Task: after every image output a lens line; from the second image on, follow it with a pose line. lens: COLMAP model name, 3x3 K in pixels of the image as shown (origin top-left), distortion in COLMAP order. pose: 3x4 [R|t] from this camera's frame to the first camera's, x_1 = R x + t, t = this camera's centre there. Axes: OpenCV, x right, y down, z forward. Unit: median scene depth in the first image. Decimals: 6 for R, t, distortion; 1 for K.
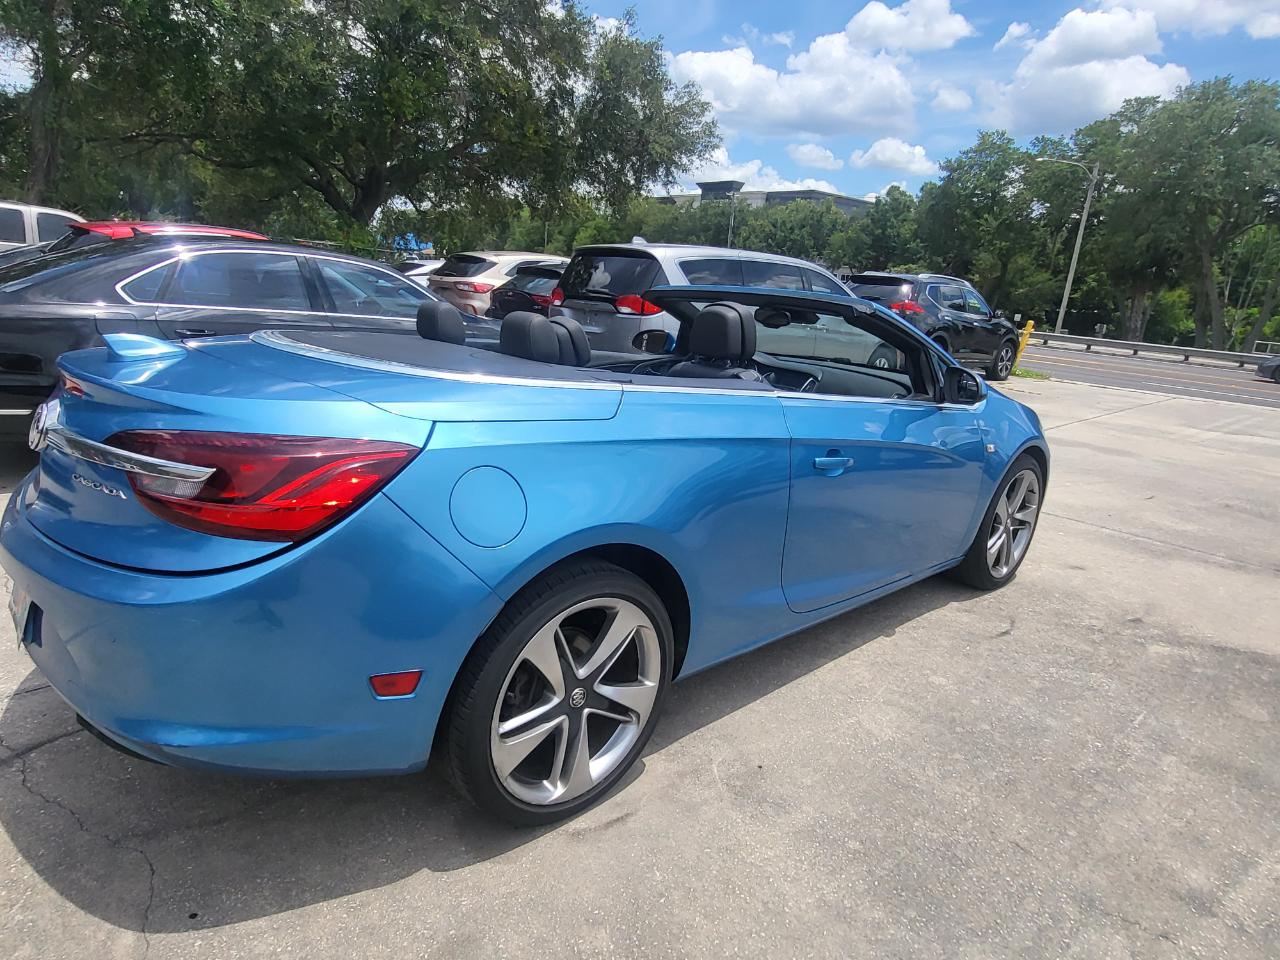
lens RADIAL K [[946.9, 0, 646.7], [0, 946.9, 468.1], [0, 0, 1]] dist [0.046802, -0.035157]
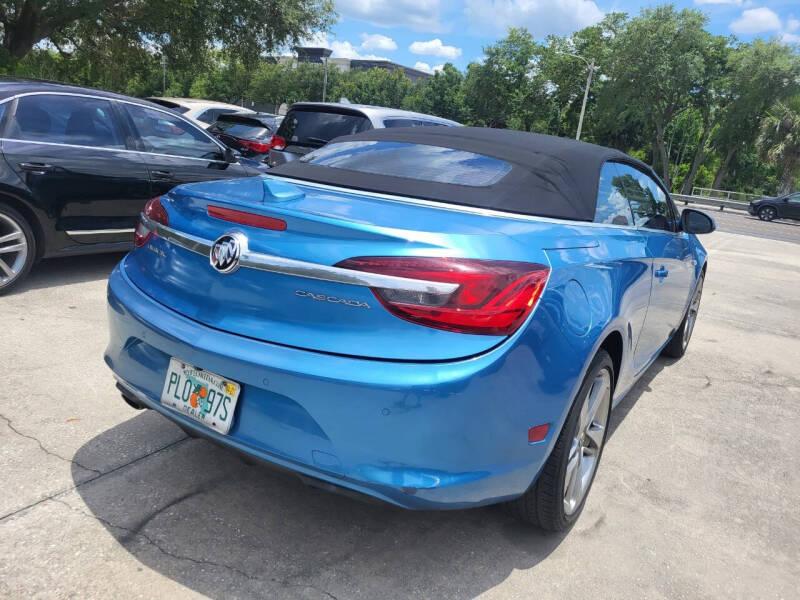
lens RADIAL K [[777.5, 0, 403.0], [0, 777.5, 280.7], [0, 0, 1]] dist [0.150000, -0.229582]
pose [[0.945783, -0.018544, 0.324270, -0.164285], [0.018001, 0.999827, 0.004674, -0.001963], [-0.324301, 0.001417, 0.945953, -0.005729]]
